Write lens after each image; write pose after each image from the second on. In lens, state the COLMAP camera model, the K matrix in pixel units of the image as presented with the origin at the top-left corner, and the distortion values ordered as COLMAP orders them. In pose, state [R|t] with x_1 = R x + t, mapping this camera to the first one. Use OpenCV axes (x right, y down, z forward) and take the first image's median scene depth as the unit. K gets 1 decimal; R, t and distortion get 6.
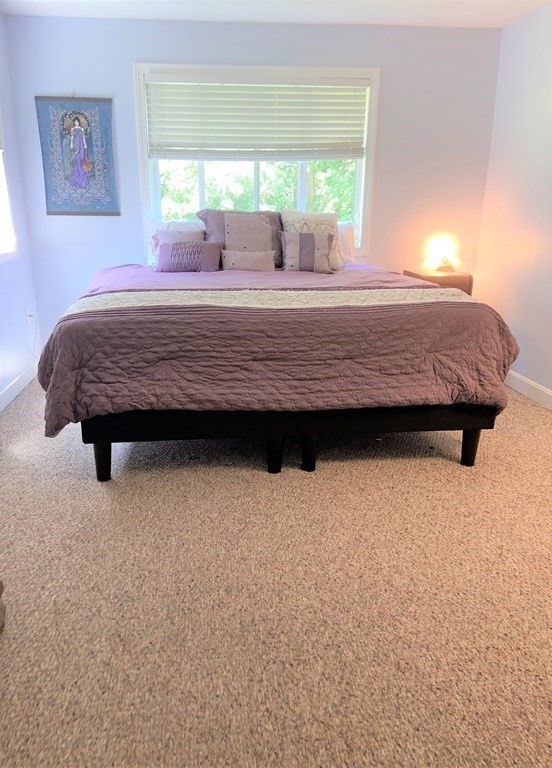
lens RADIAL K [[603.9, 0, 276.6], [0, 603.9, 384.5], [0, 0, 1]] dist [0.067620, -0.025853]
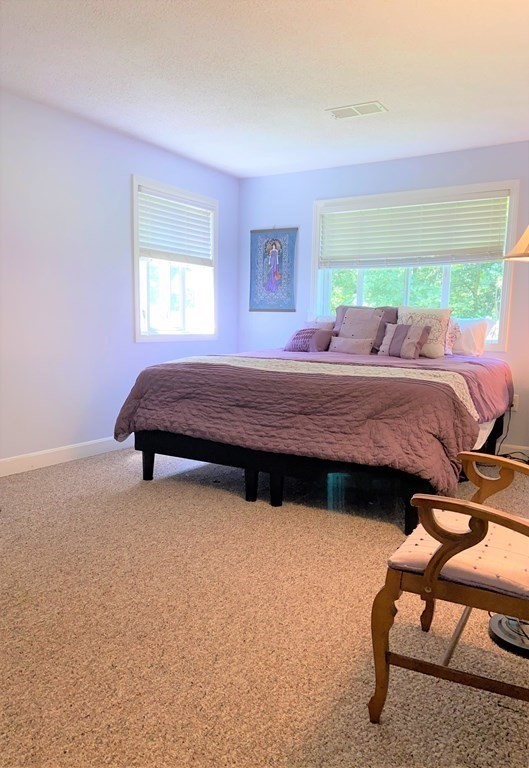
lens RADIAL K [[580.8, 0, 263.2], [0, 580.8, 387.3], [0, 0, 1]] dist [0.058300, -0.004697]
pose [[0.803338, 0.085506, -0.589353, 0.710825], [-0.186470, 0.975990, -0.112572, 0.048371], [0.565578, 0.200330, 0.799994, 0.018272]]
